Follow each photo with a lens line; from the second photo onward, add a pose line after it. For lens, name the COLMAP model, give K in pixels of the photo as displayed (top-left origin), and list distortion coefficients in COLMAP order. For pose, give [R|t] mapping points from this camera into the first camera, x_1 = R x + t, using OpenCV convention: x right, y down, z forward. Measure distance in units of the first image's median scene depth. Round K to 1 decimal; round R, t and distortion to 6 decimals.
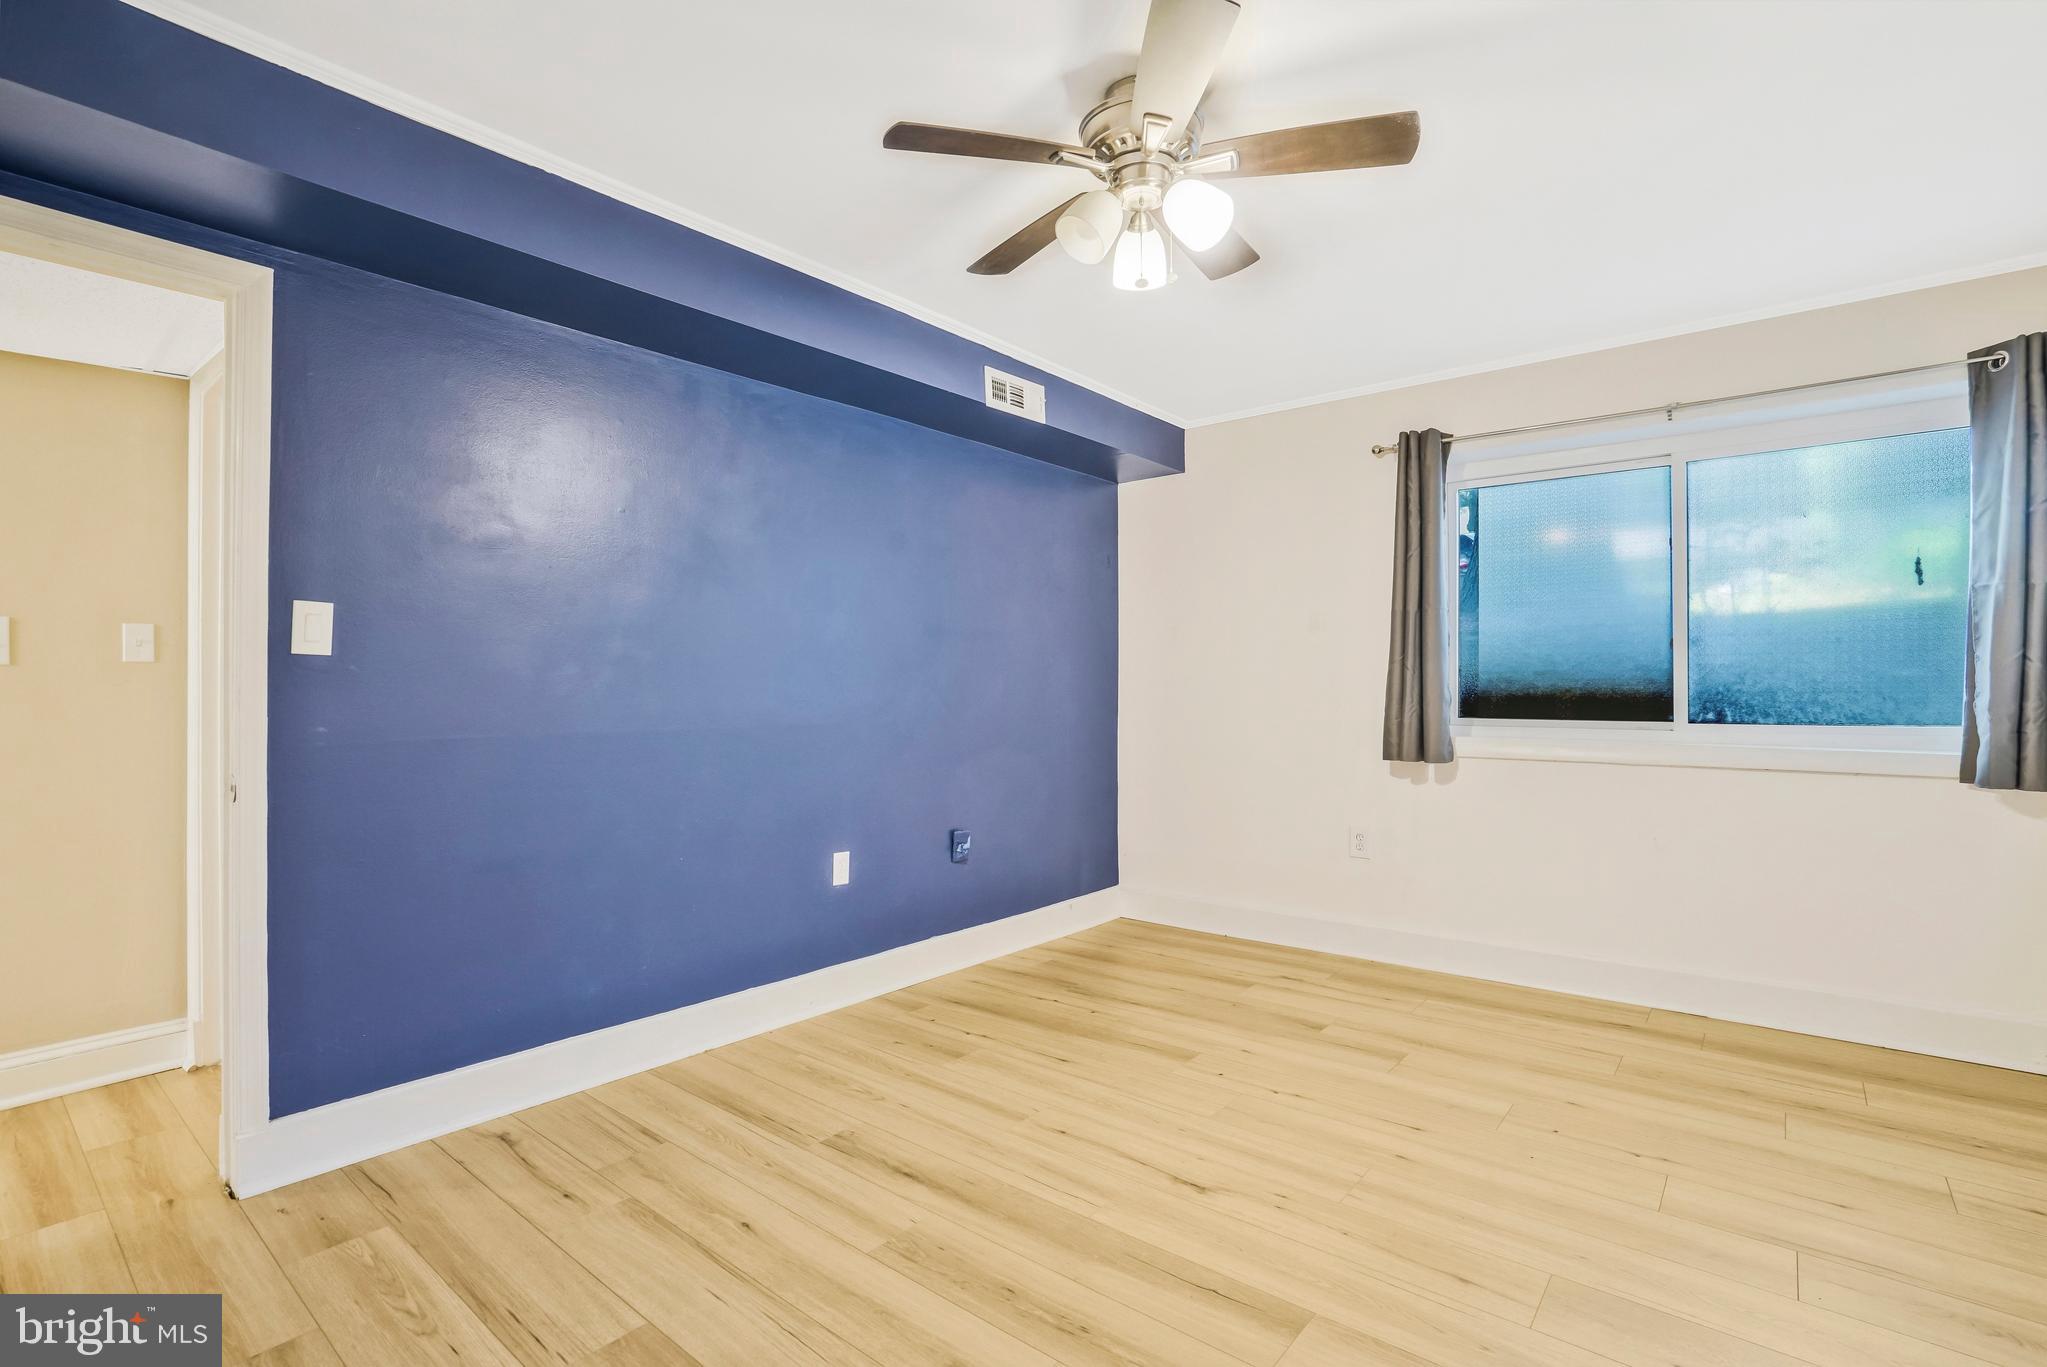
lens RADIAL K [[971.0, 0, 1104.1], [0, 971.0, 678.3], [0, 0, 1]] dist [-0.033325, 0.000765]
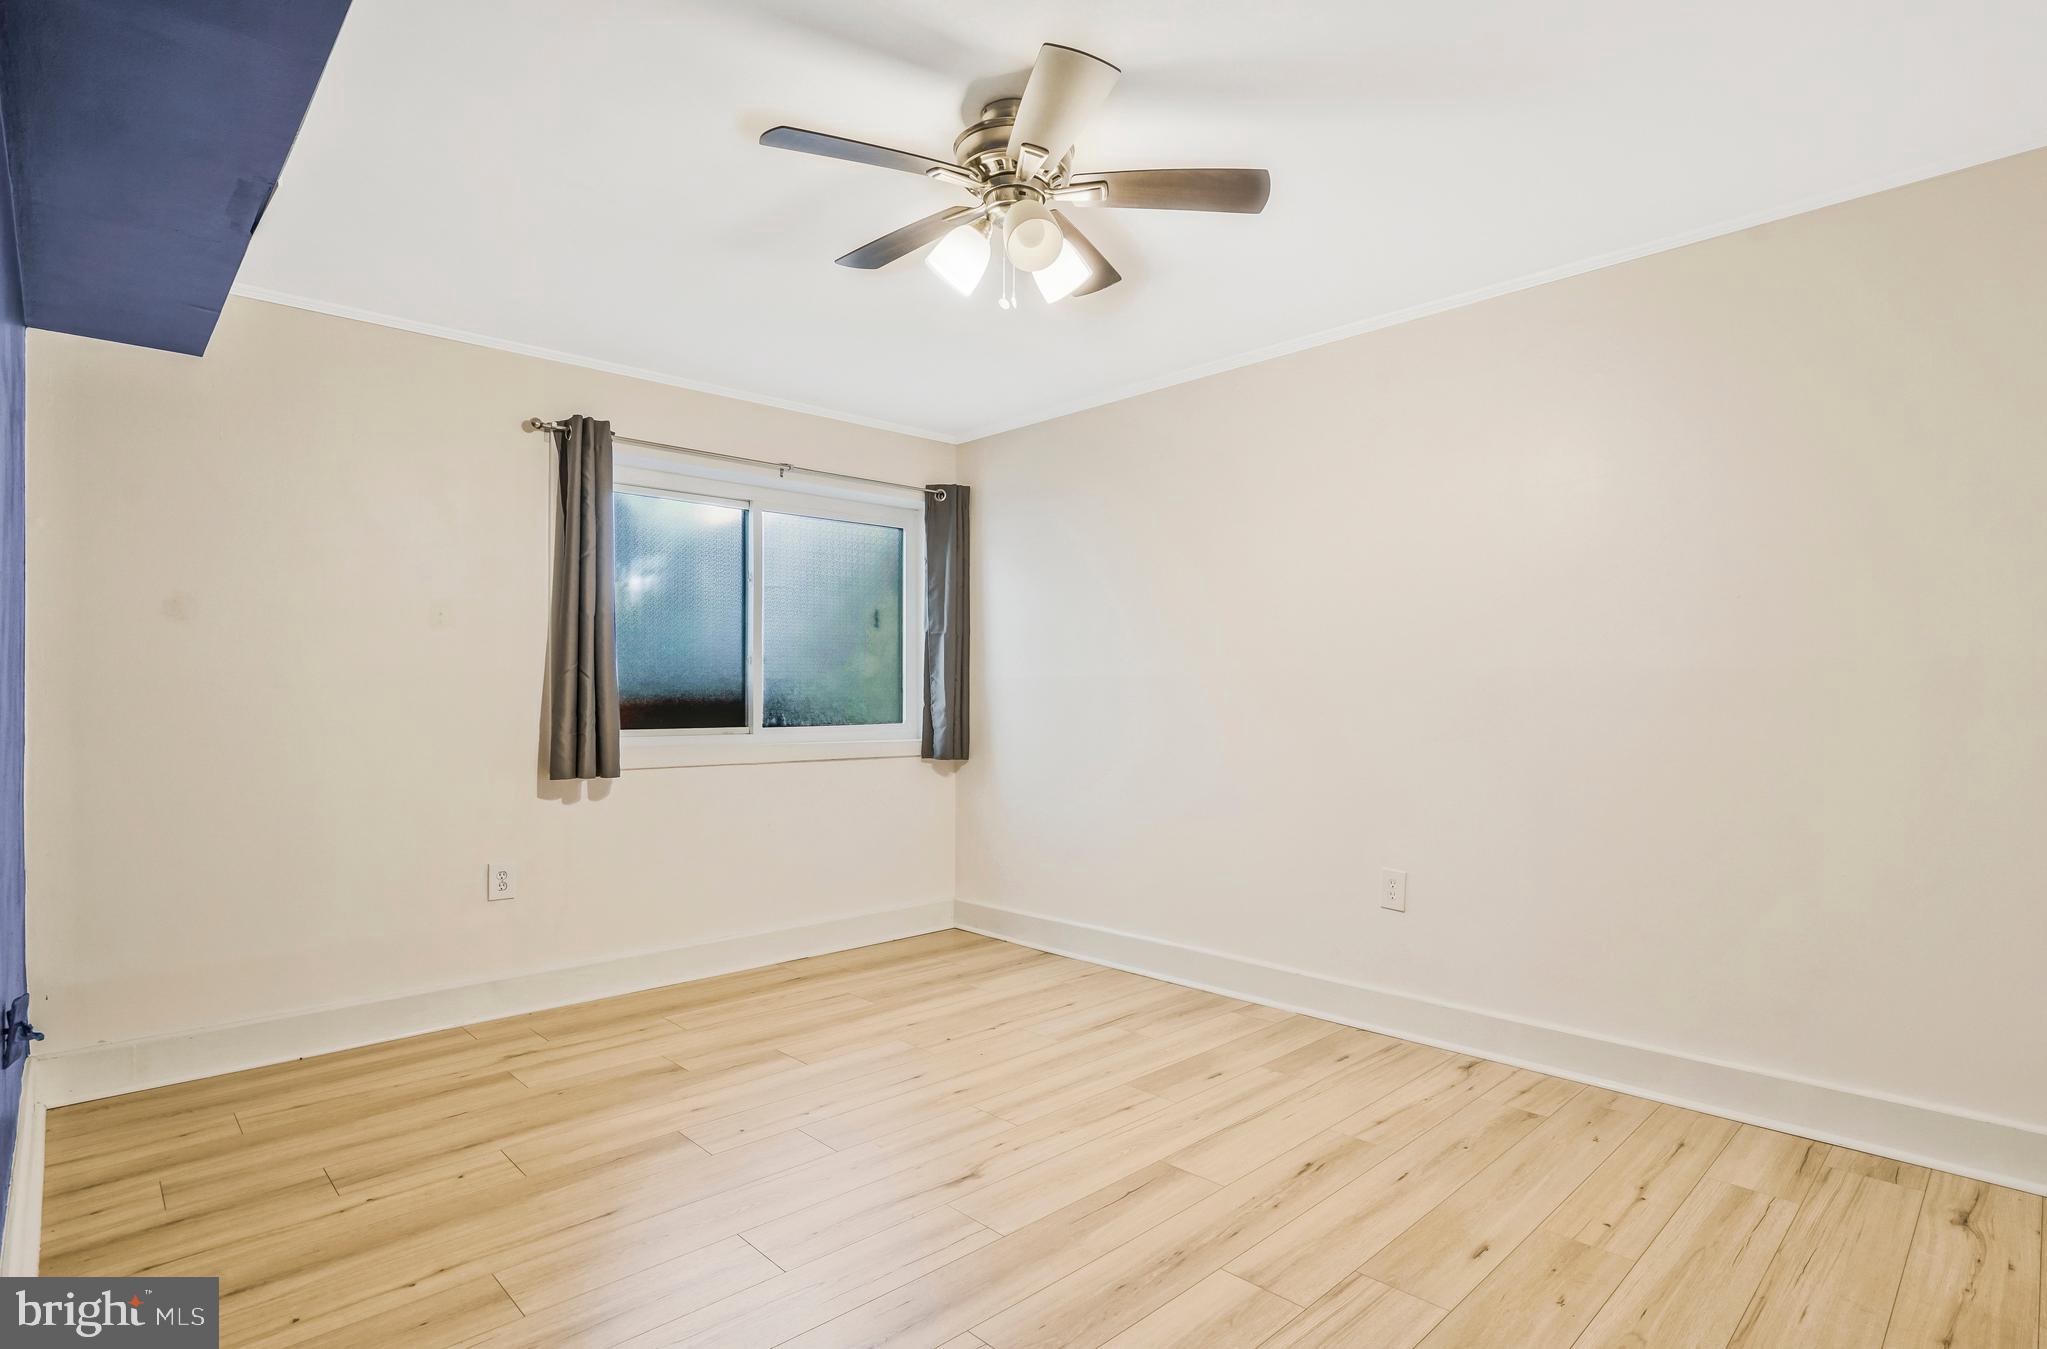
lens RADIAL K [[1051.5, 0, 944.9], [0, 1051.5, 702.0], [0, 0, 1]] dist [-0.044674, 0.001370]
pose [[0.172151, -0.003651, 0.985064, -0.875446], [-0.008522, 0.999950, 0.005195, 0.008076], [-0.985034, -0.009289, 0.172111, 0.720722]]
